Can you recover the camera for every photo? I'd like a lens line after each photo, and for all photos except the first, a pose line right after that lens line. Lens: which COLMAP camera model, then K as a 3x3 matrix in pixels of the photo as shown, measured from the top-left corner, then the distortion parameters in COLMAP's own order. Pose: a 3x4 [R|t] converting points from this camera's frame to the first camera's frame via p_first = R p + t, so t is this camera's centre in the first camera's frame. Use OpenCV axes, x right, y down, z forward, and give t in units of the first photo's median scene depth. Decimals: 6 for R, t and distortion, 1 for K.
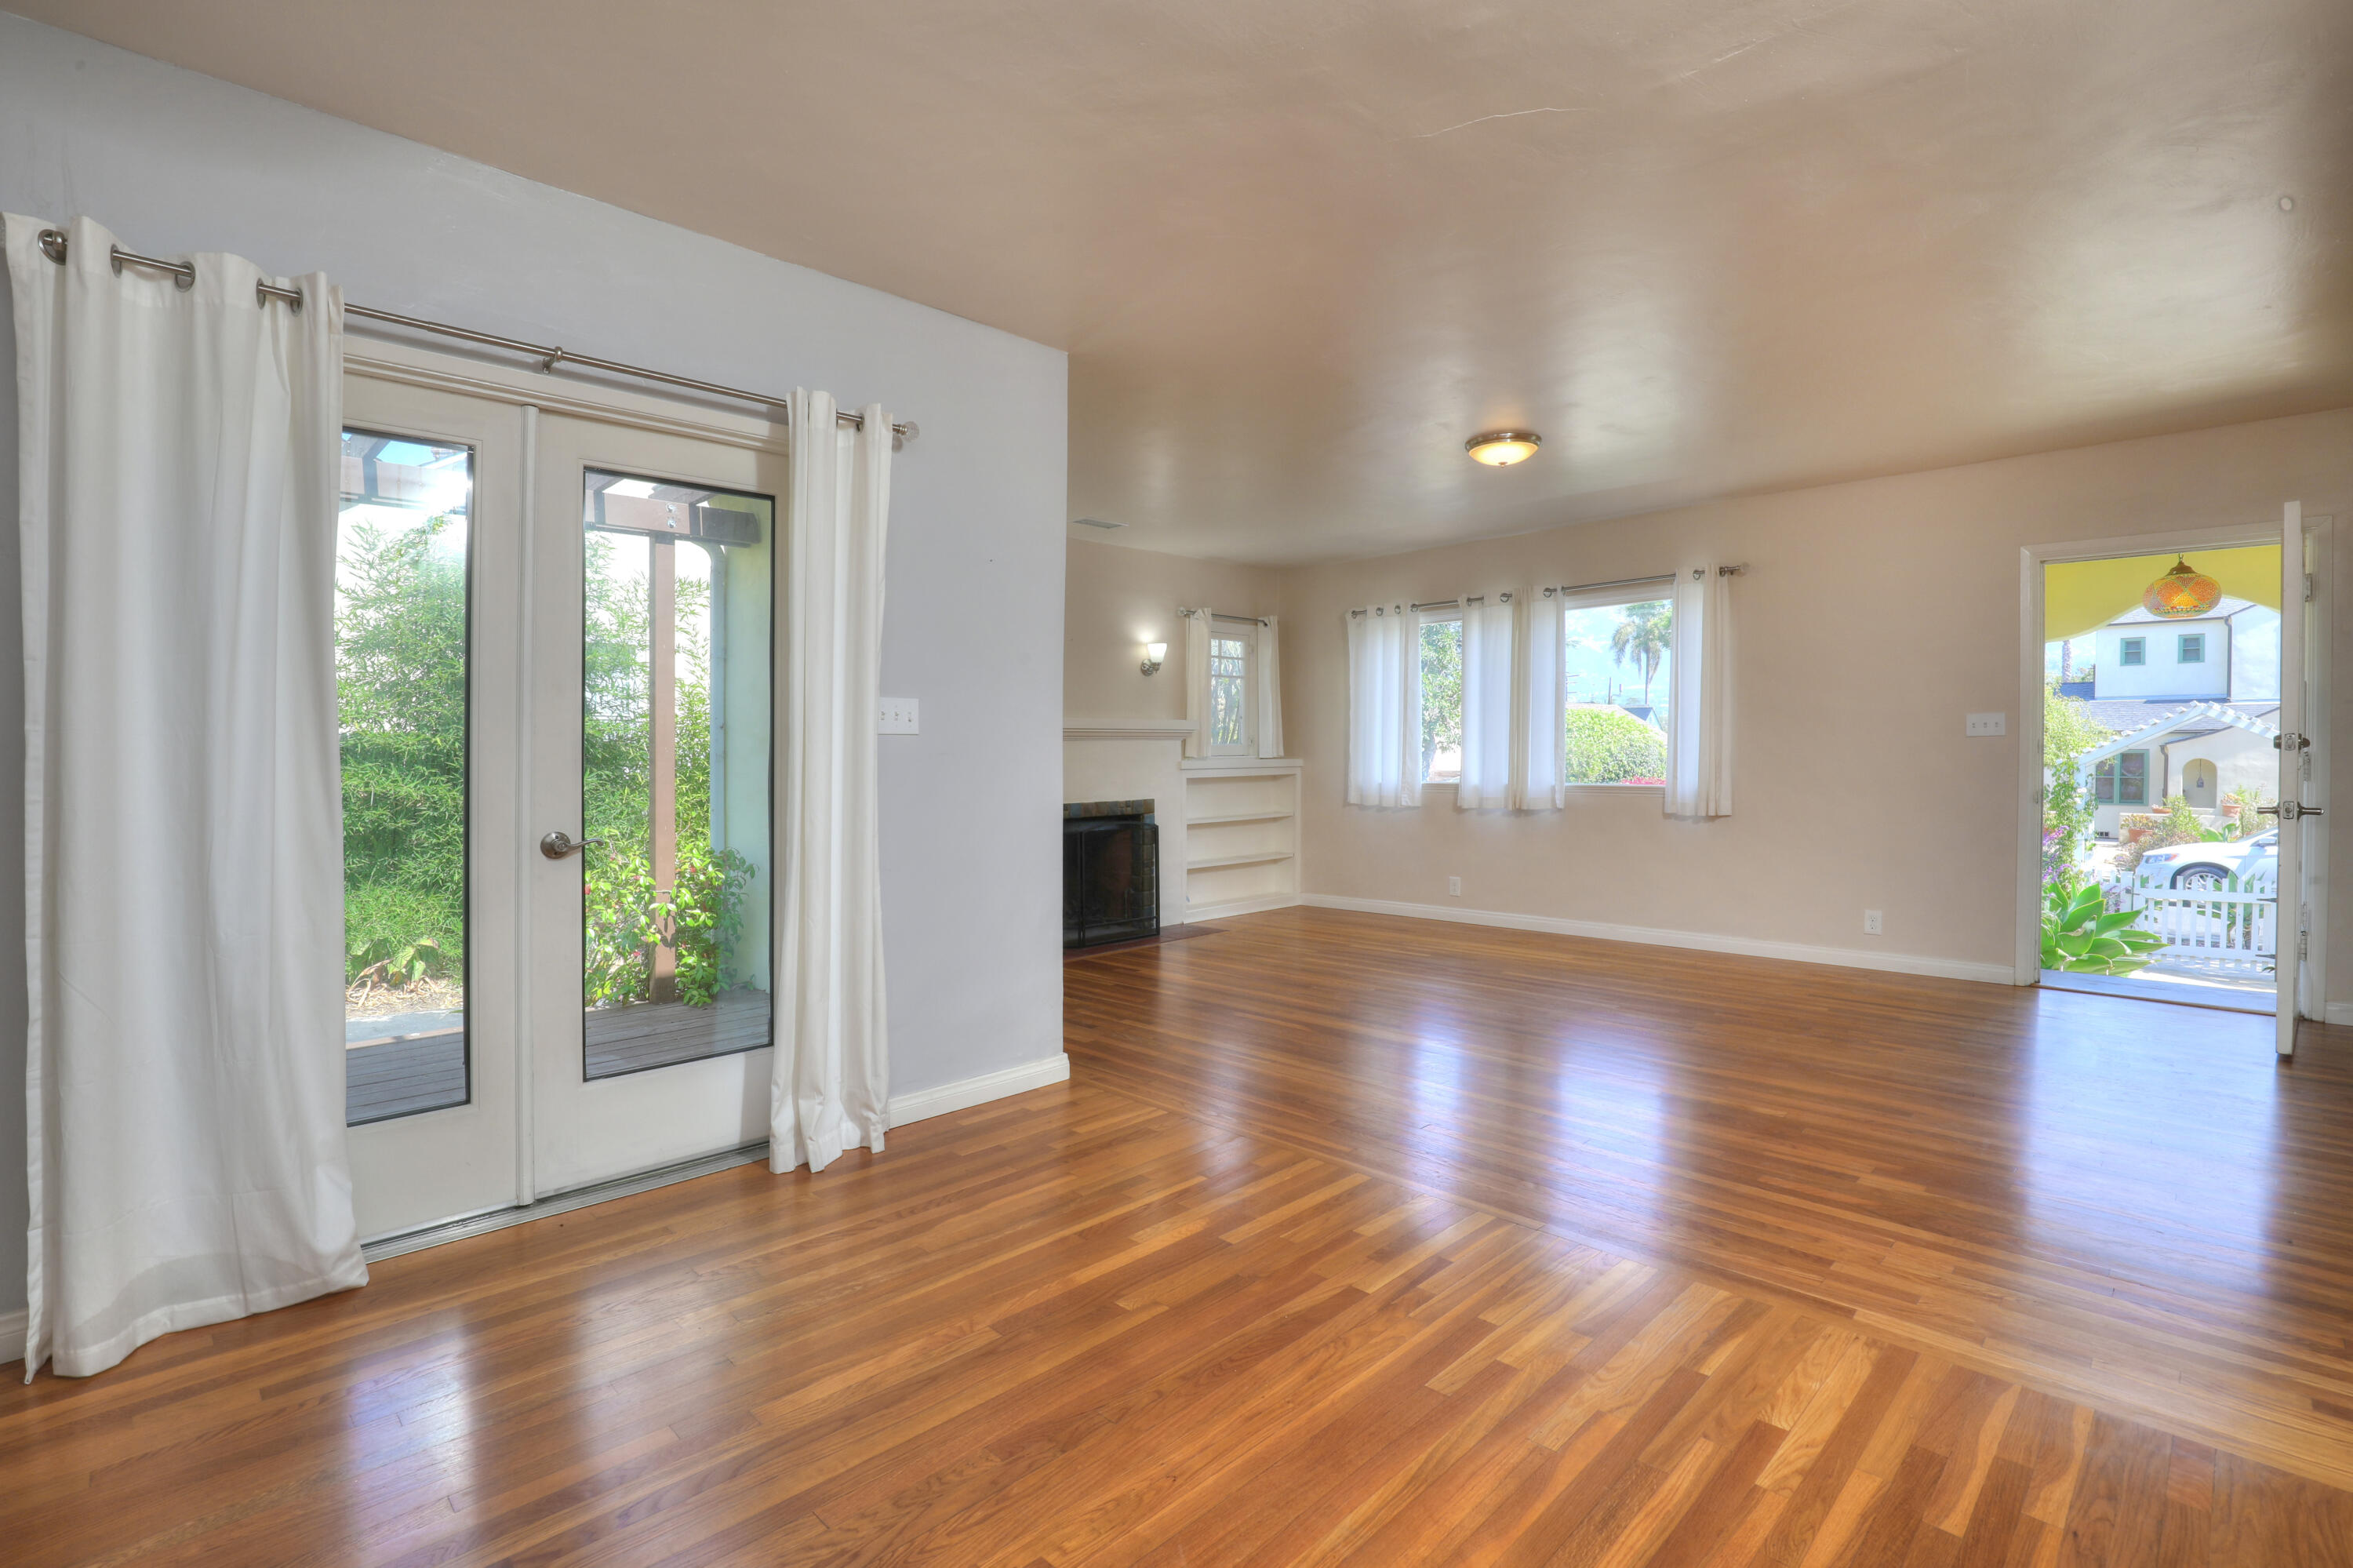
lens RADIAL K [[1096.7, 0, 1185.8], [0, 1096.7, 752.7], [0, 0, 1]] dist [-0.031388, 0.000823]
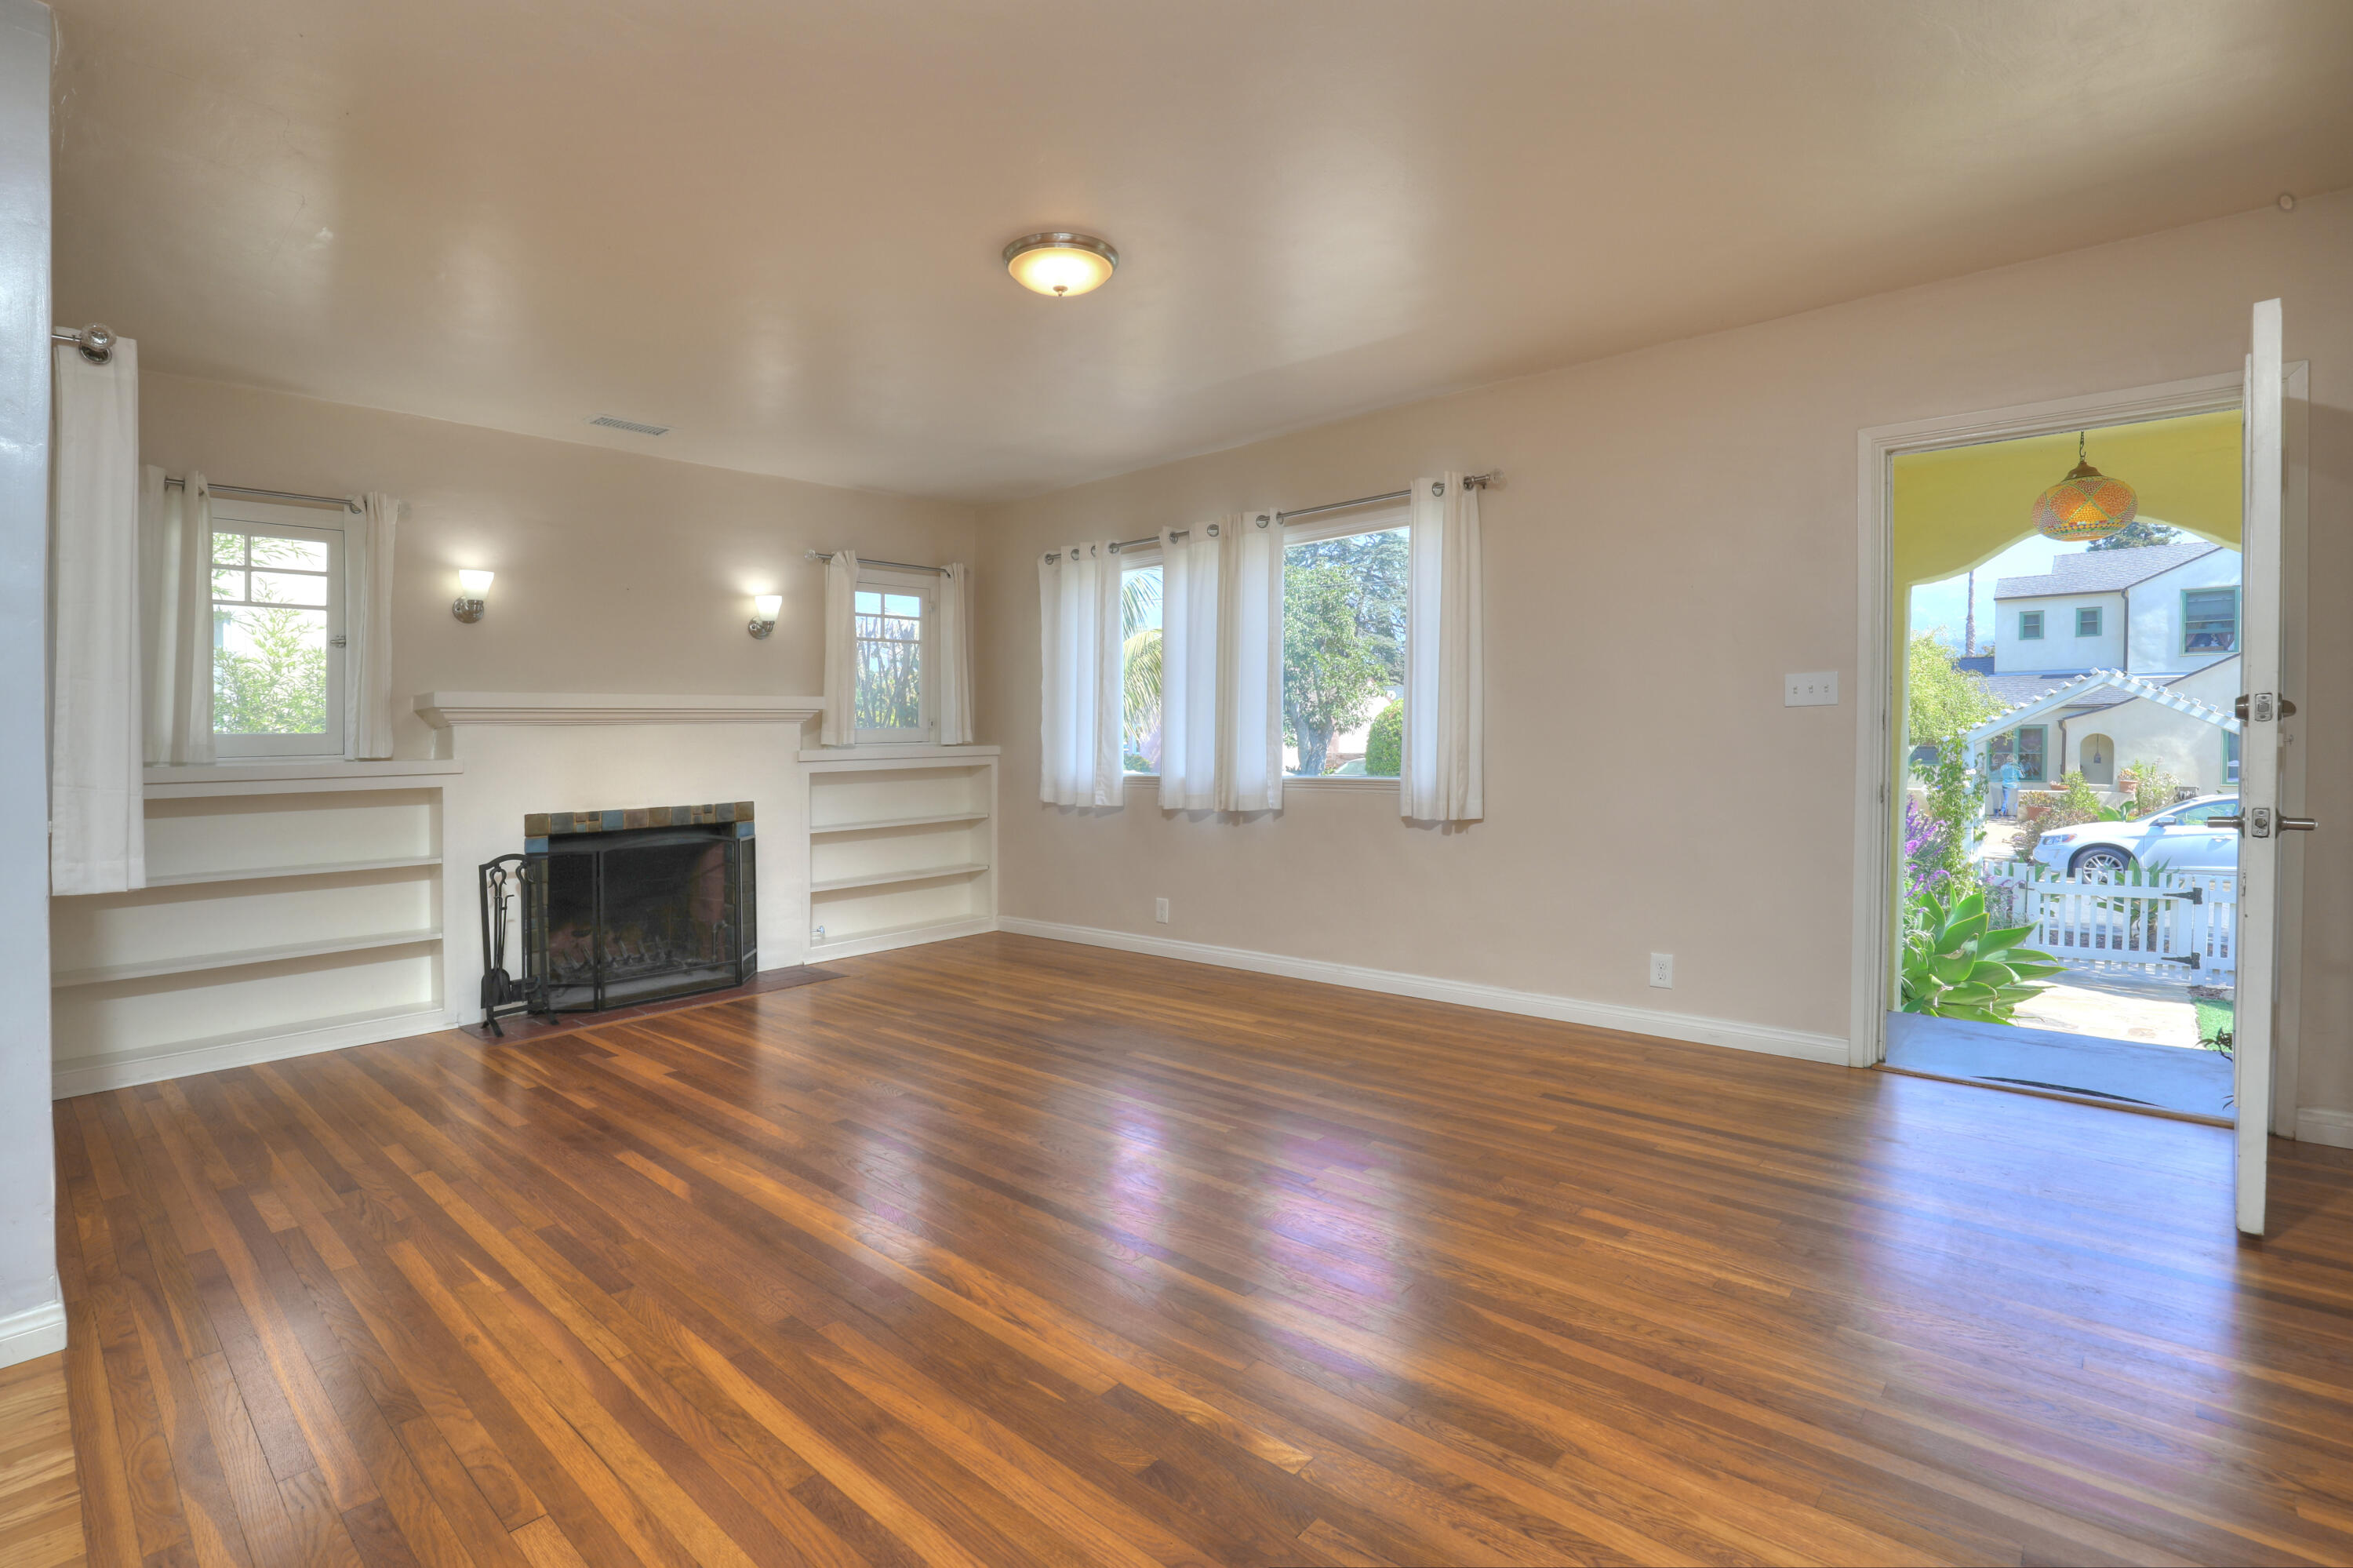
lens RADIAL K [[1083.1, 0, 1175.7], [0, 1083.1, 749.8], [0, 0, 1]] dist [-0.030637, -0.000840]
pose [[0.998962, -0.009803, 0.044488, 0.210186], [0.009238, 0.999875, 0.012870, -0.000091], [-0.044609, -0.012445, 0.998927, 0.228364]]
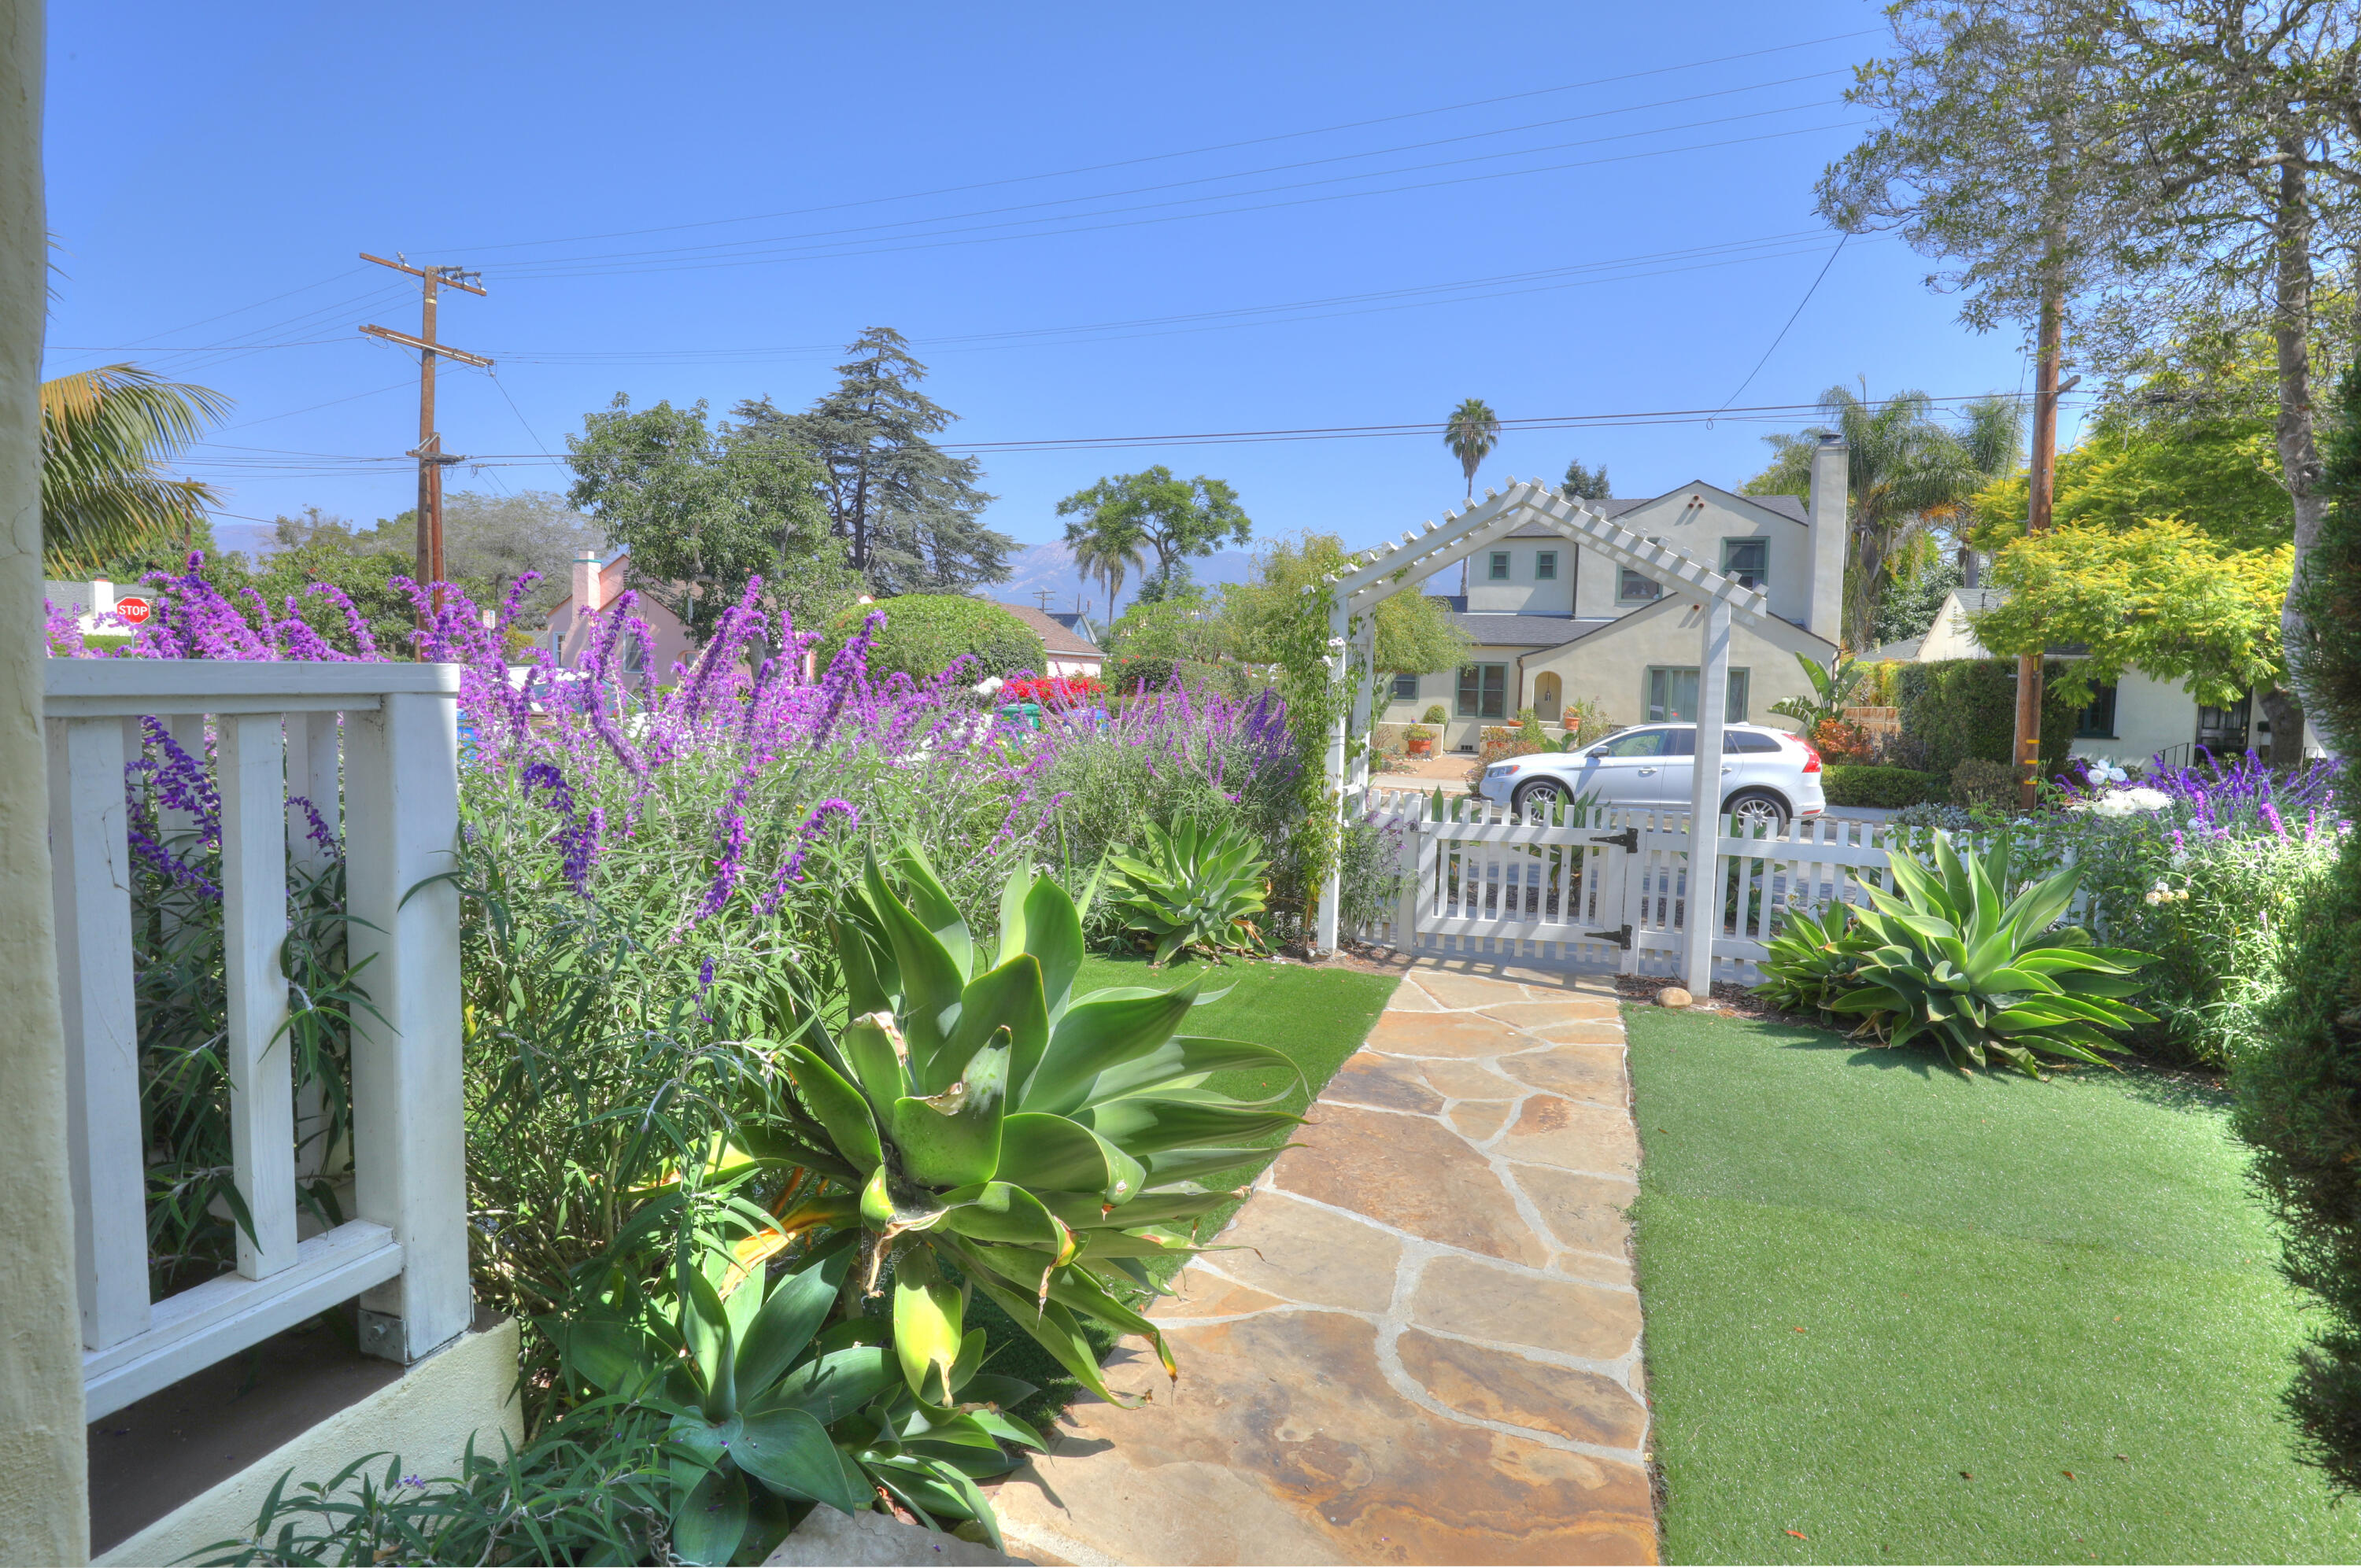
lens RADIAL K [[1062.9, 0, 1195.8], [0, 1062.9, 717.2], [0, 0, 1]] dist [-0.036392, -0.000103]
pose [[0.908705, 0.008359, 0.417355, 0.799923], [-0.023832, 0.999208, 0.031876, 0.082617], [-0.416757, -0.038912, 0.908185, 0.793972]]
